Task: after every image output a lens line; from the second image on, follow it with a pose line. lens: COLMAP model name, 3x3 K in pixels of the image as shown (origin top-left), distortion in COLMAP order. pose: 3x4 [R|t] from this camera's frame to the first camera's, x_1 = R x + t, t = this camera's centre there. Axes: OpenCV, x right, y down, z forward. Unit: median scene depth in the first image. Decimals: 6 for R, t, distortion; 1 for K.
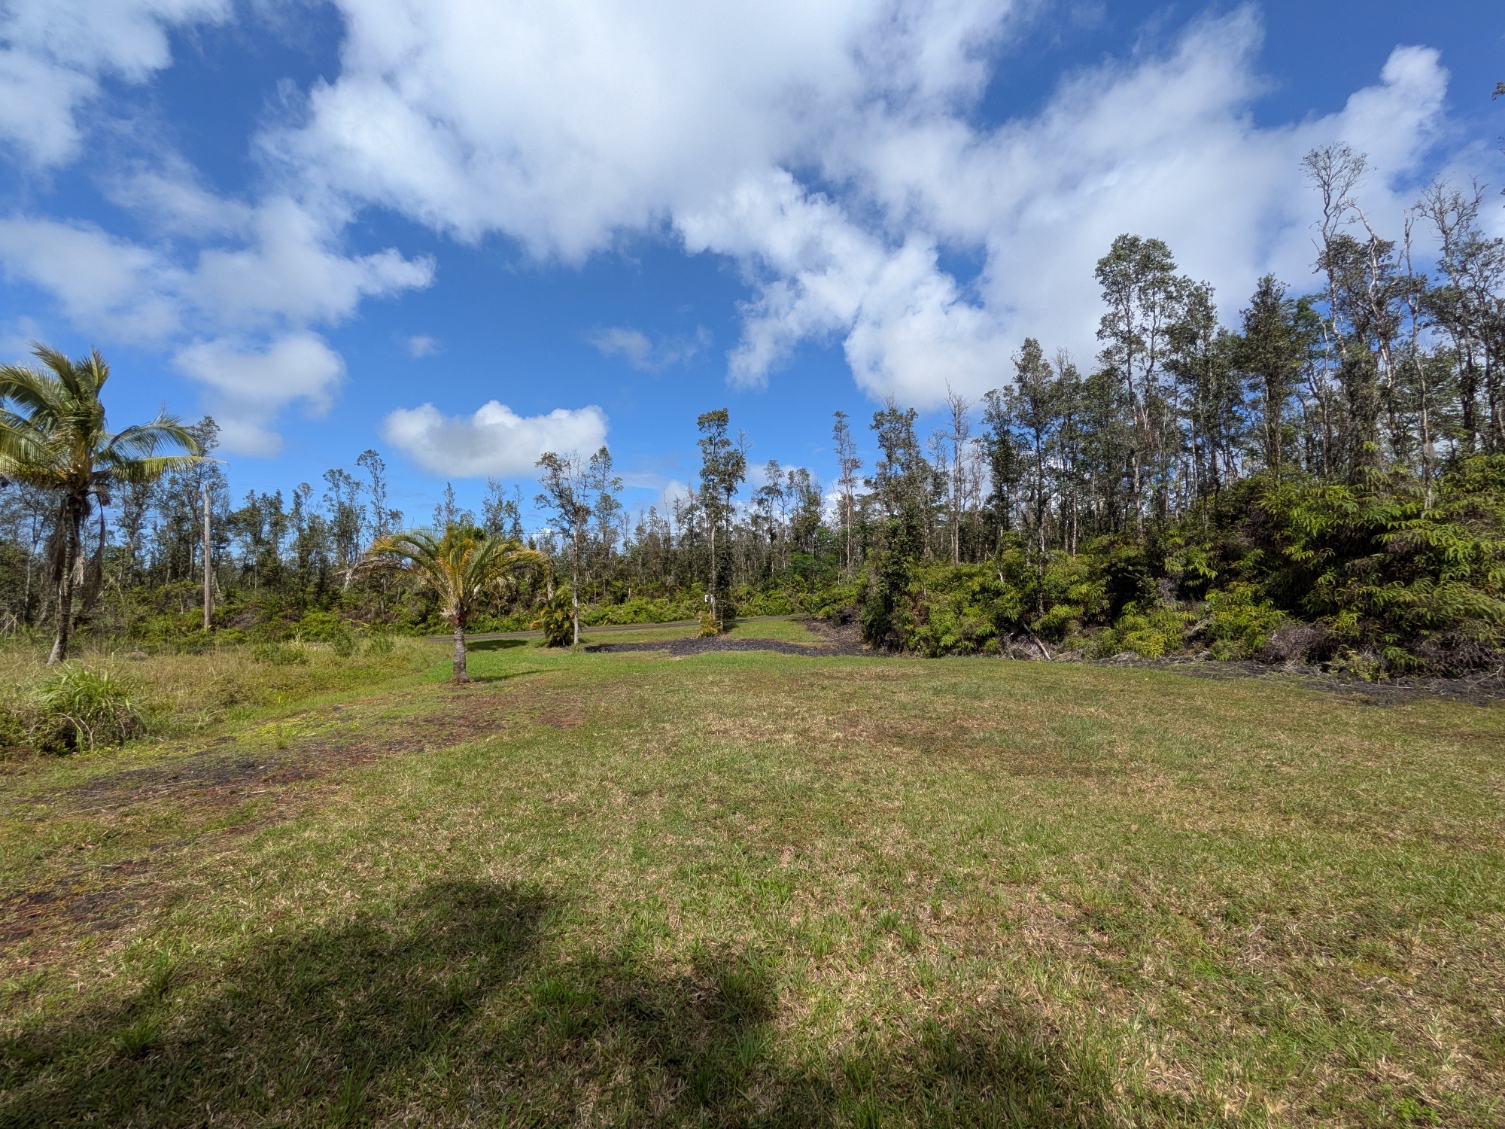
lens RADIAL K [[596.6, 0, 750.3], [0, 596.6, 552.2], [0, 0, 1]] dist [0.005362, -0.001096]
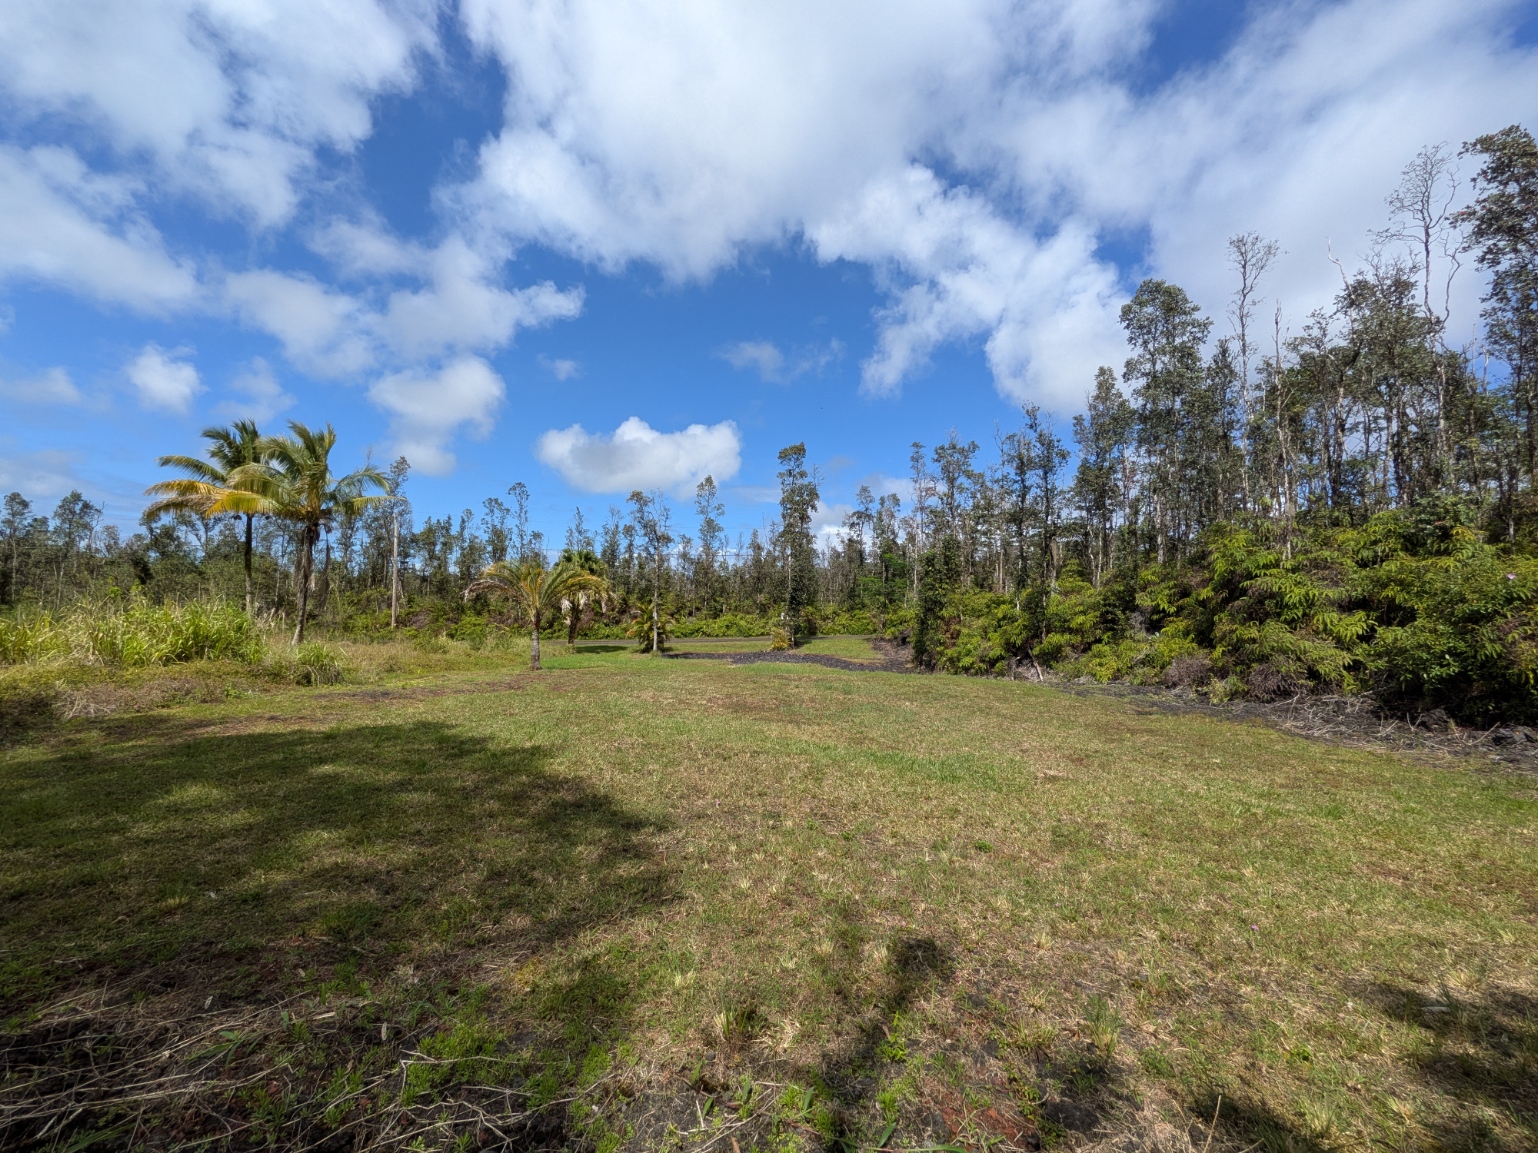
lens RADIAL K [[621.1, 0, 761.8], [0, 621.1, 578.3], [0, 0, 1]] dist [0.004583, -0.002451]
pose [[0.978628, 0.020948, -0.204570, 0.111218], [-0.017333, 0.999661, 0.019449, -0.012799], [0.204908, -0.015488, 0.978659, -0.115689]]
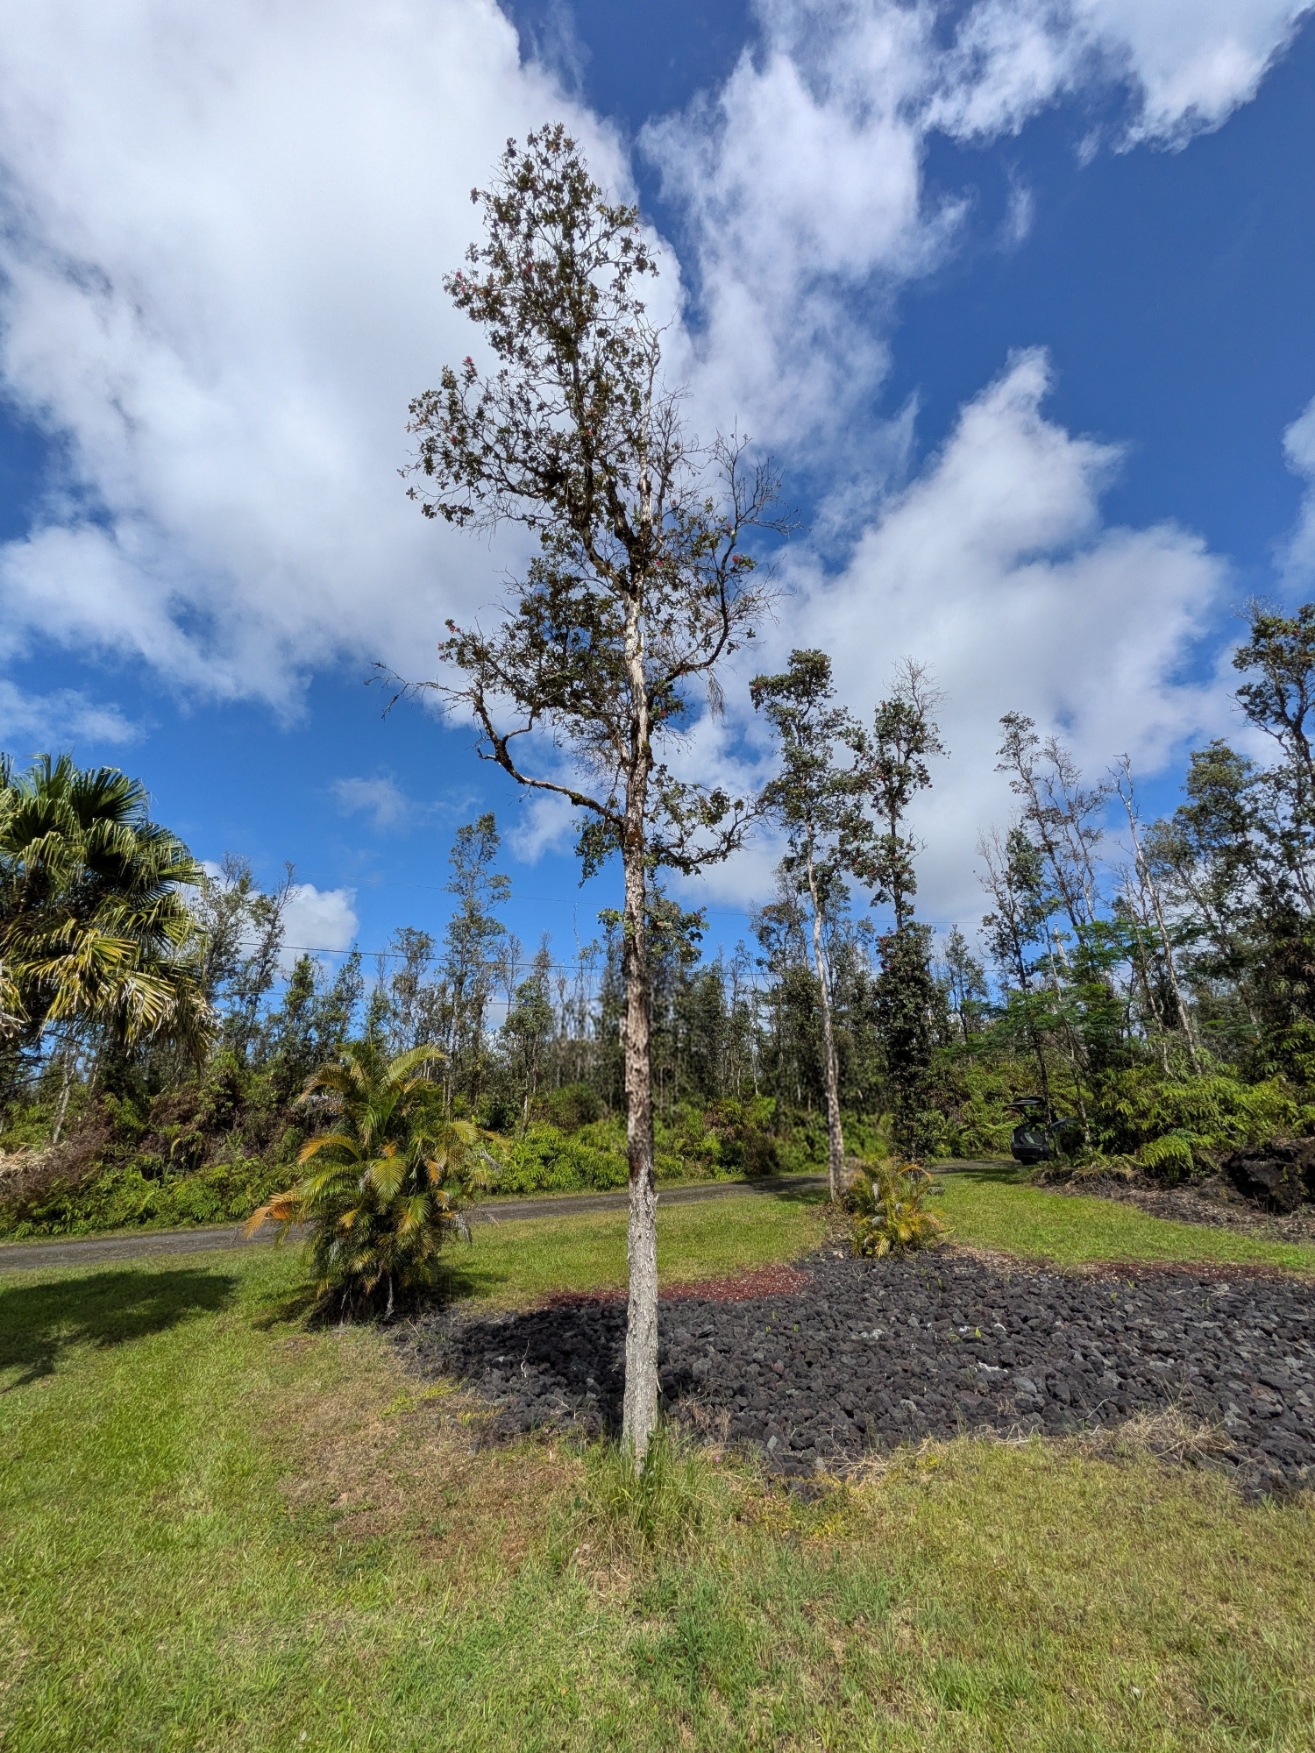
lens RADIAL K [[687.5, 0, 647.7], [0, 687.5, 867.3], [0, 0, 1]] dist [0.004396, -0.002460]
pose [[0.992702, 0.043602, 0.112432, -0.201495], [-0.007734, 0.953446, -0.301465, 0.057378], [-0.120342, 0.298396, 0.946825, 0.549634]]
